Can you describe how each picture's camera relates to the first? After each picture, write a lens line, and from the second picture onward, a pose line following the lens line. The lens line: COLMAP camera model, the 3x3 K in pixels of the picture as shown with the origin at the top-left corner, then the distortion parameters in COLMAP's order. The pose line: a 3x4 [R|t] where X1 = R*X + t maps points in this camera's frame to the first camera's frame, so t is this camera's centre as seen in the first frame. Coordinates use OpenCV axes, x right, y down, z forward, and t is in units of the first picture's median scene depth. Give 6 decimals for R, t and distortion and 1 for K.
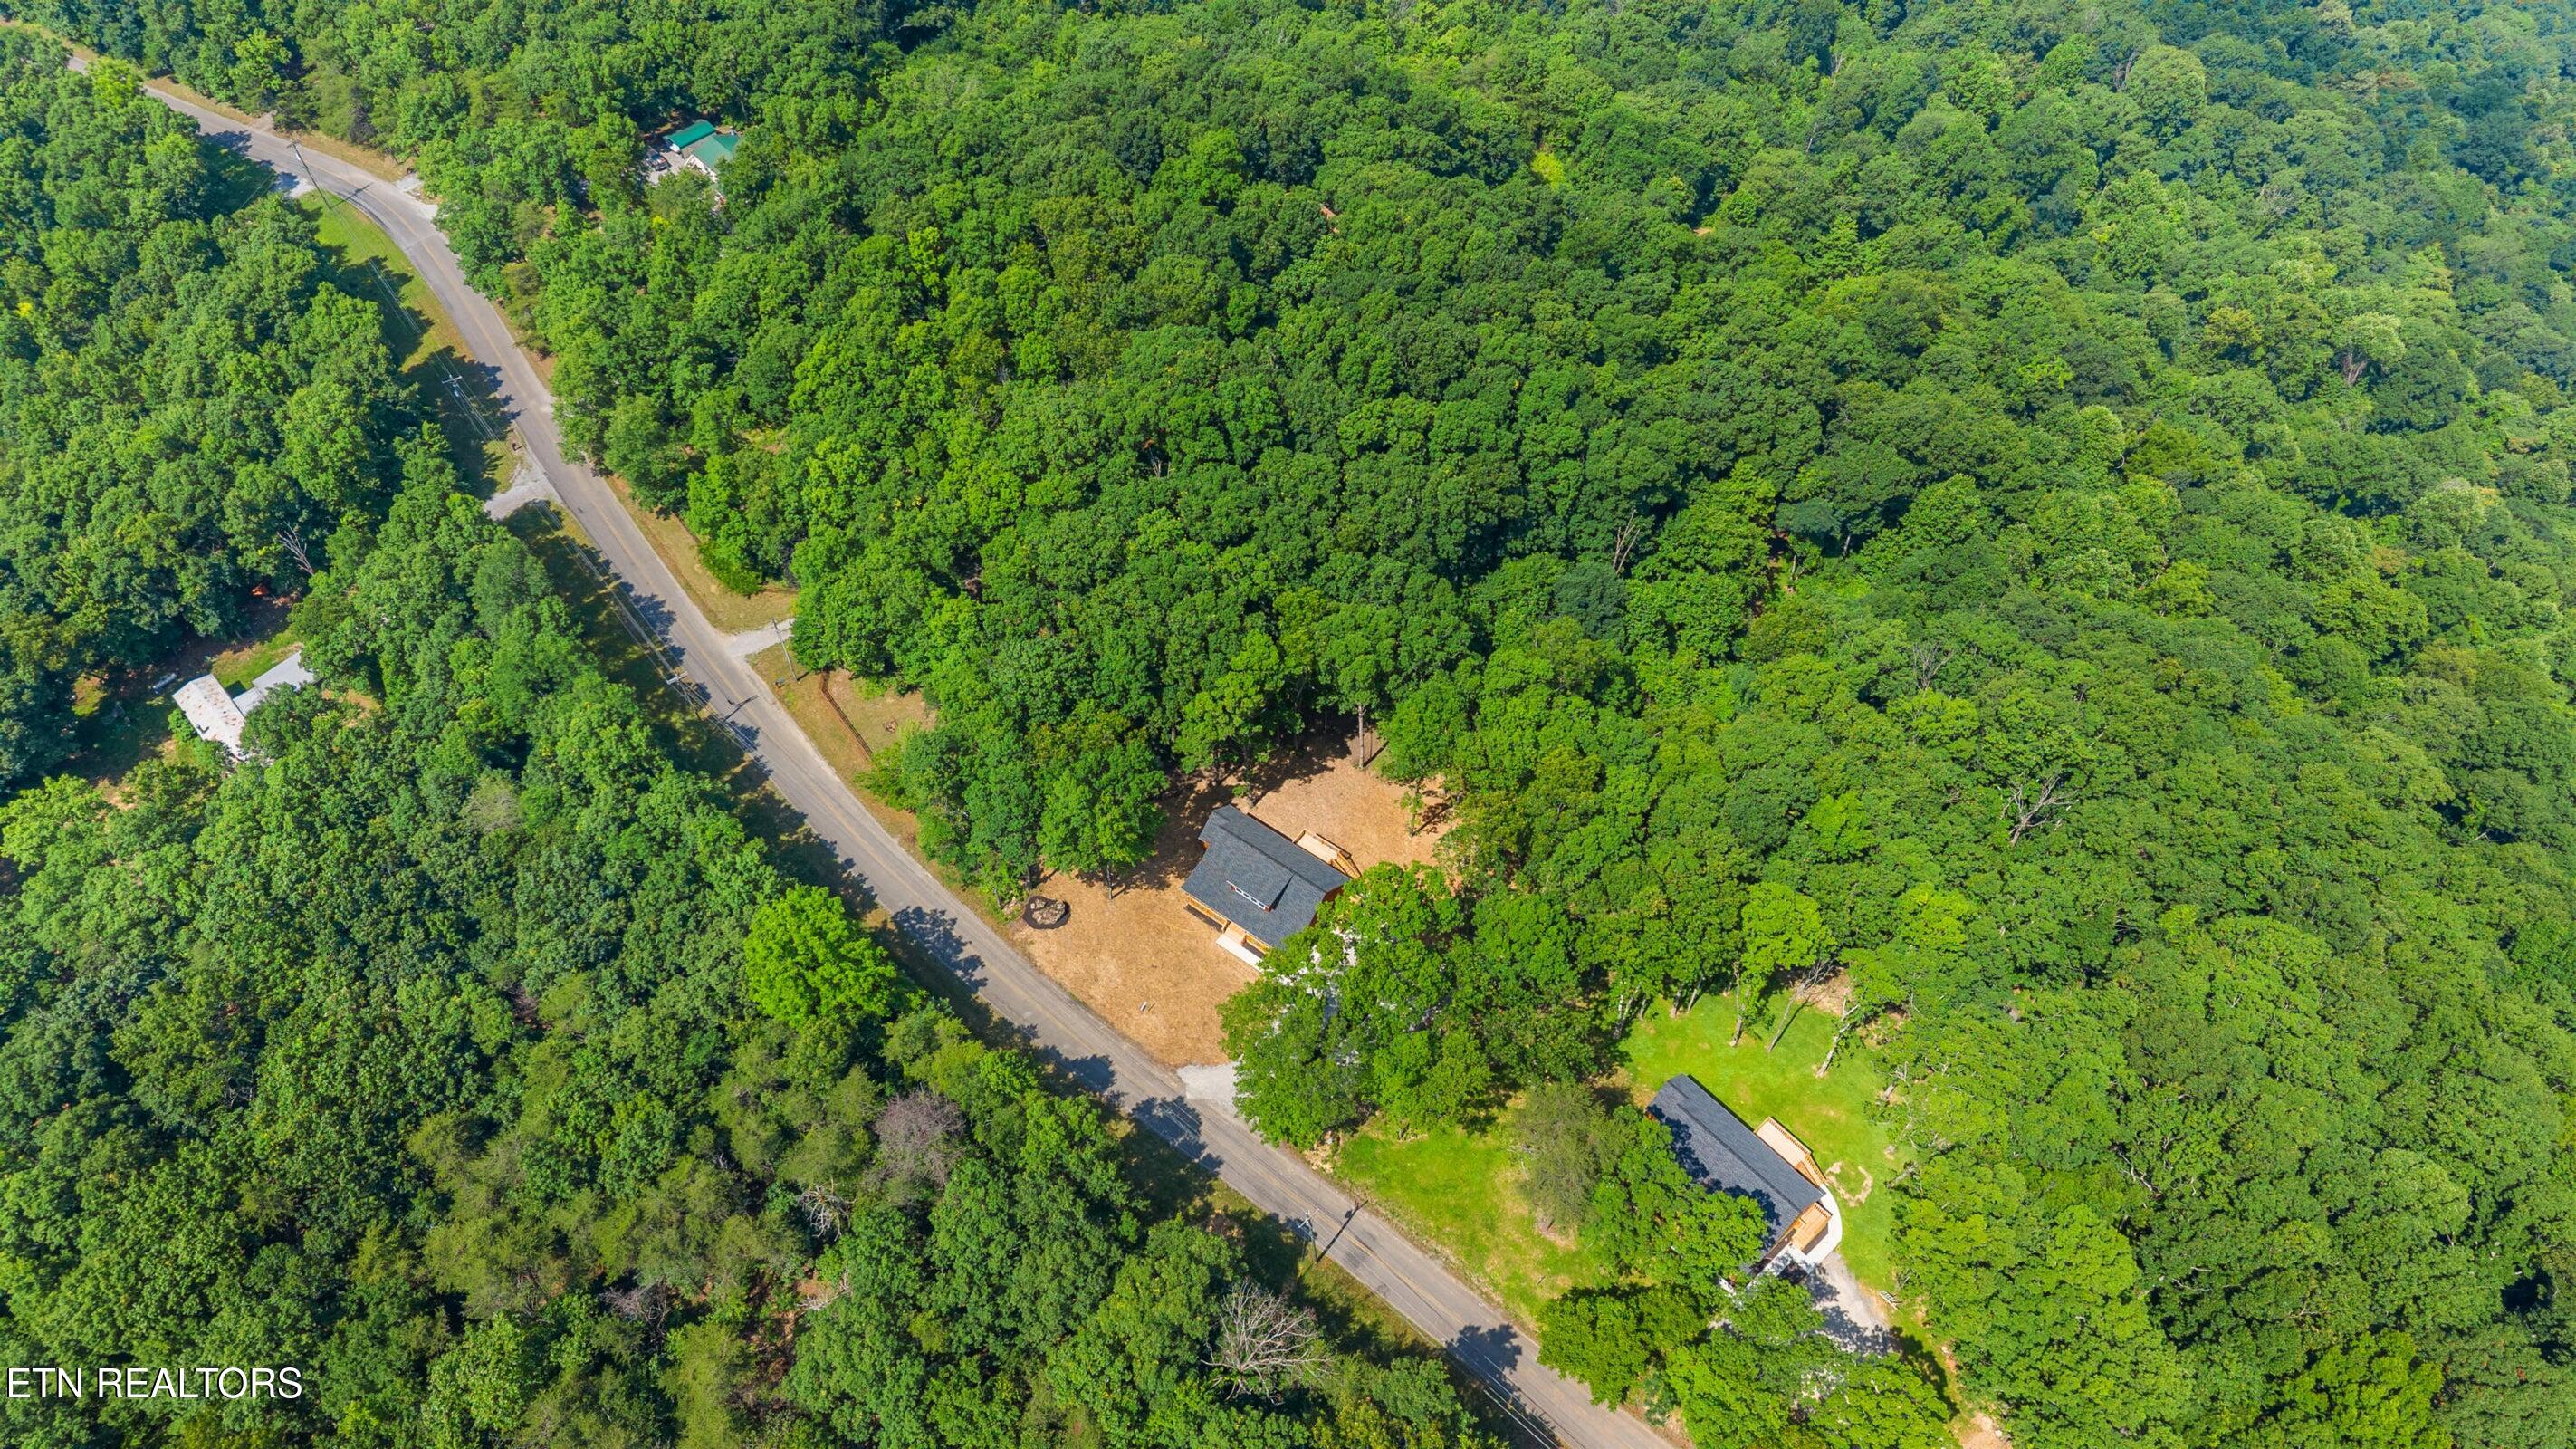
lens RADIAL K [[1755.3, 0, 1288.0], [0, 1755.3, 724.5], [0, 0, 1]] dist [0.000185, -0.002568]
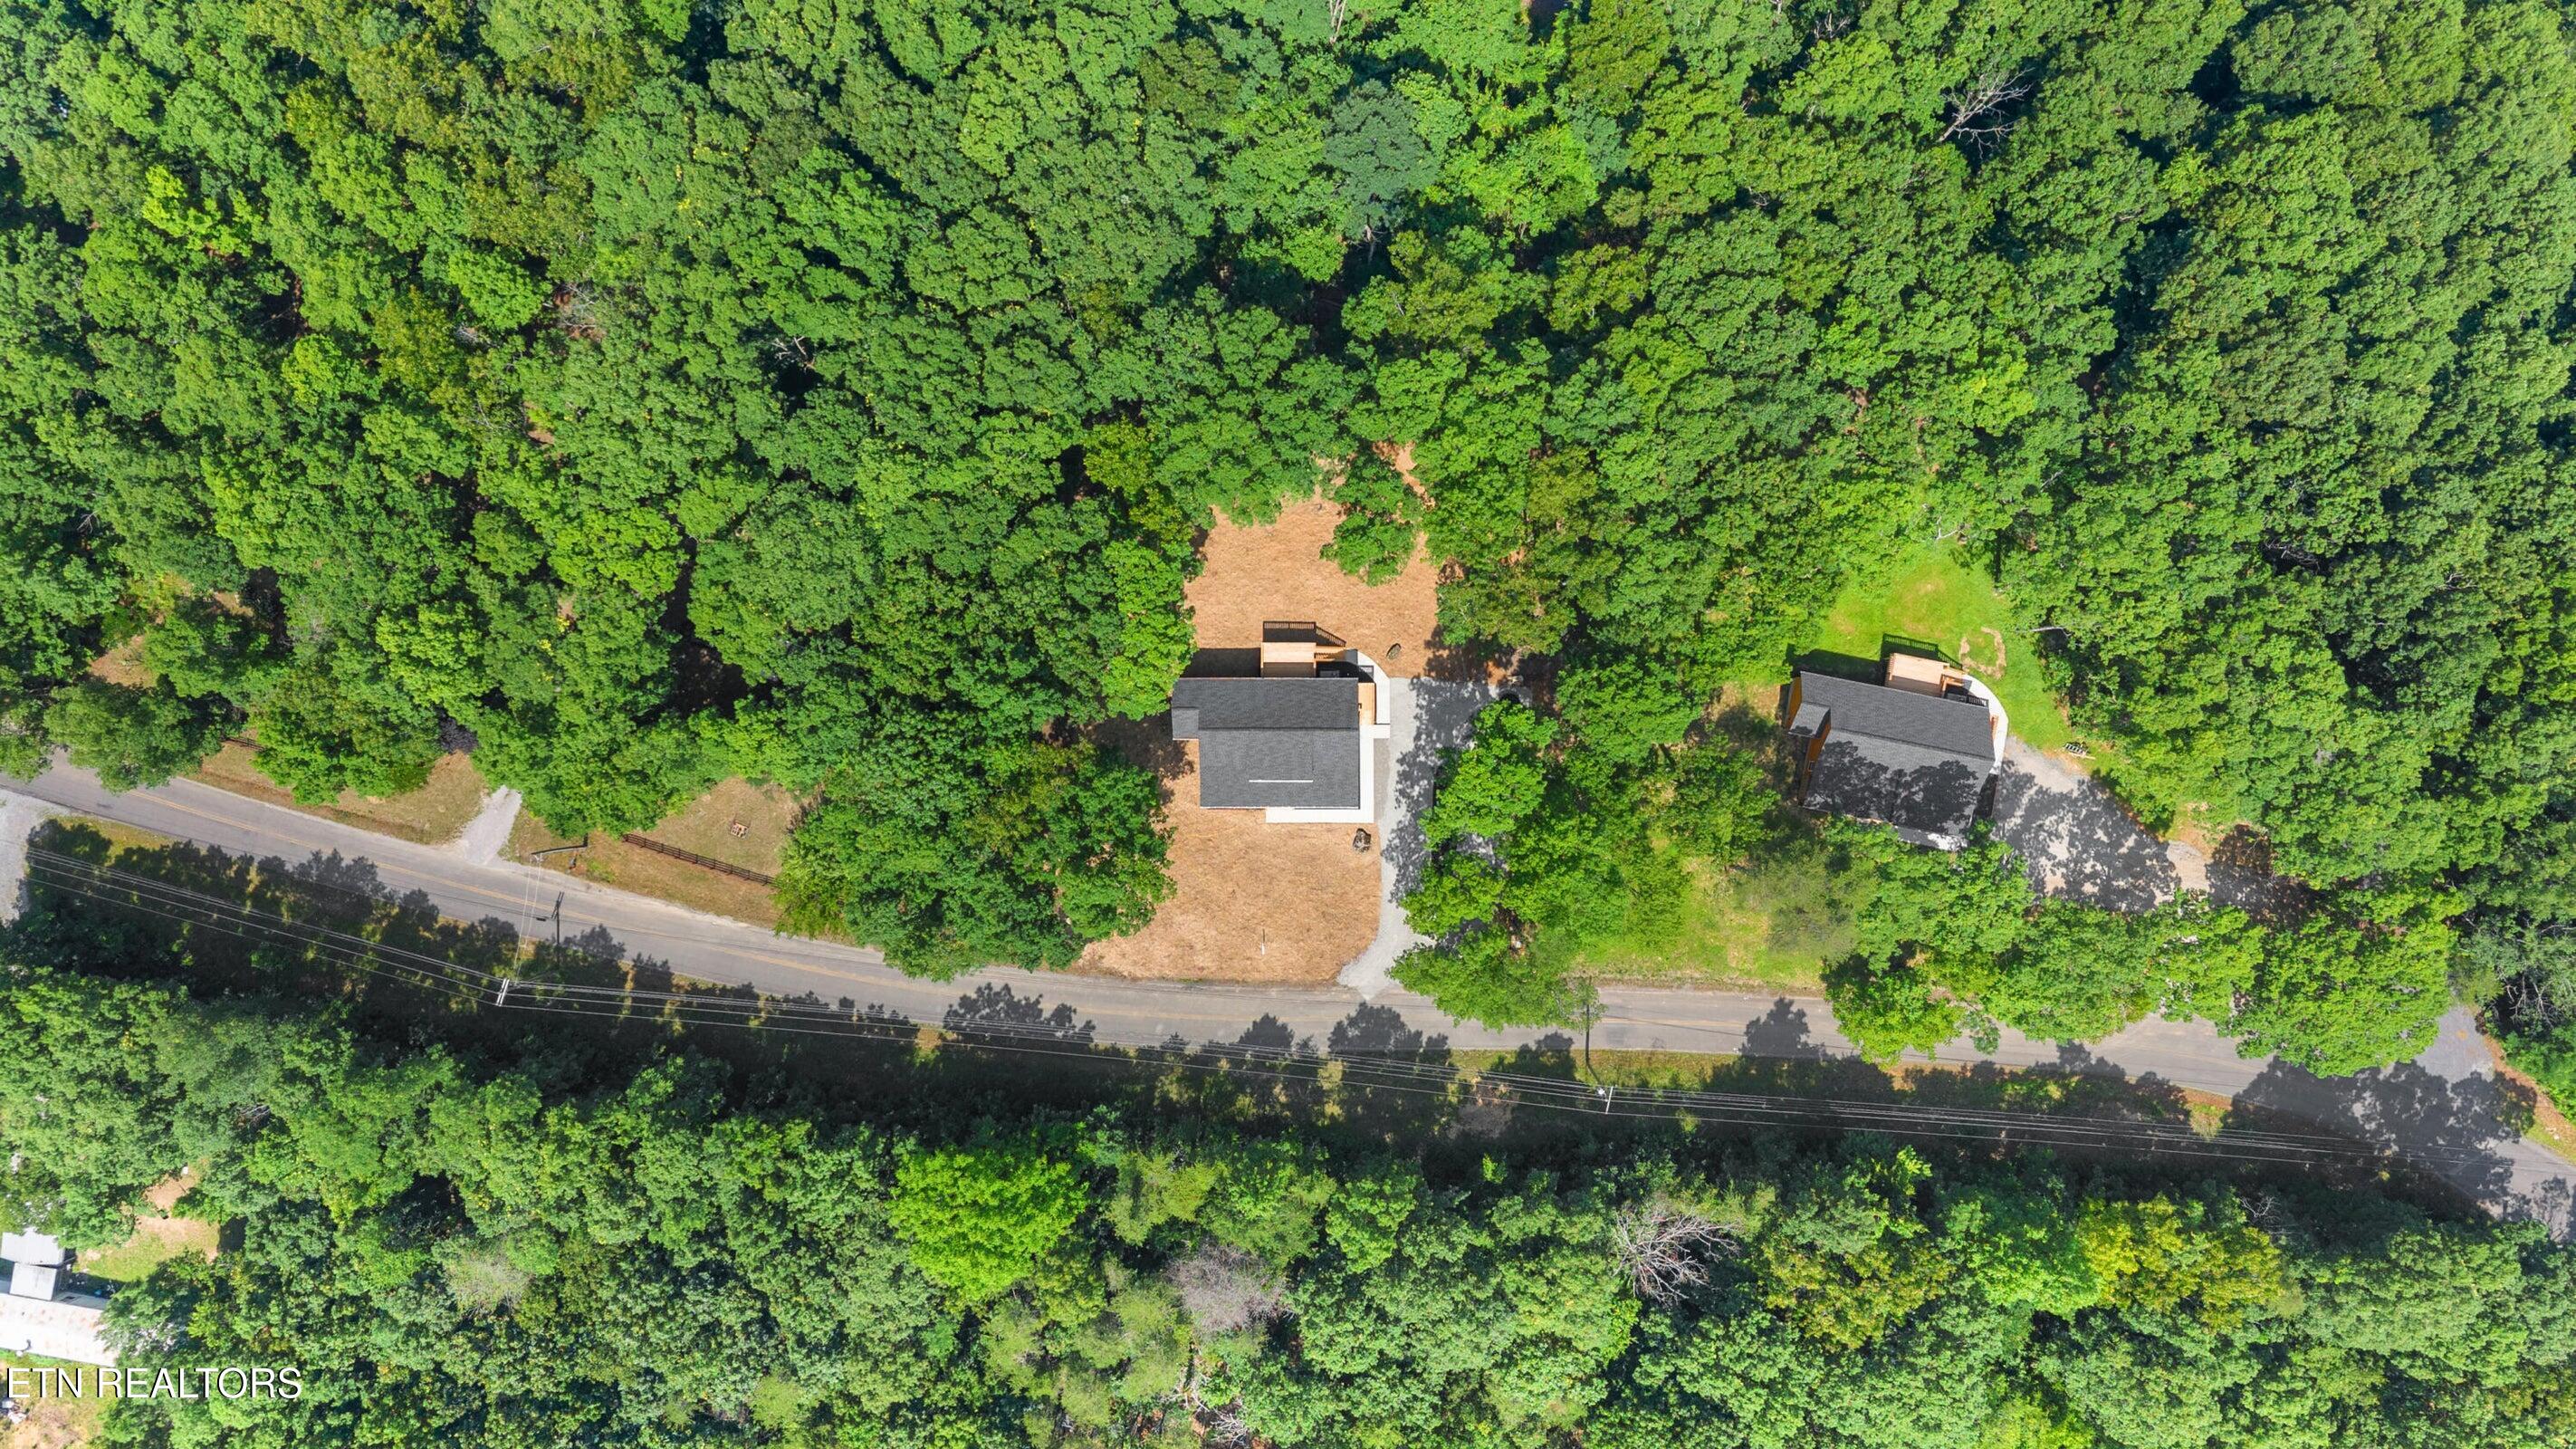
lens RADIAL K [[1755.3, 0, 1288.0], [0, 1755.3, 724.5], [0, 0, 1]] dist [0.000185, -0.002568]
pose [[0.801429, -0.598051, 0.006847, -0.010802], [0.461839, 0.626089, 0.628265, -0.451054], [-0.380022, -0.500347, 0.777969, 0.359933]]
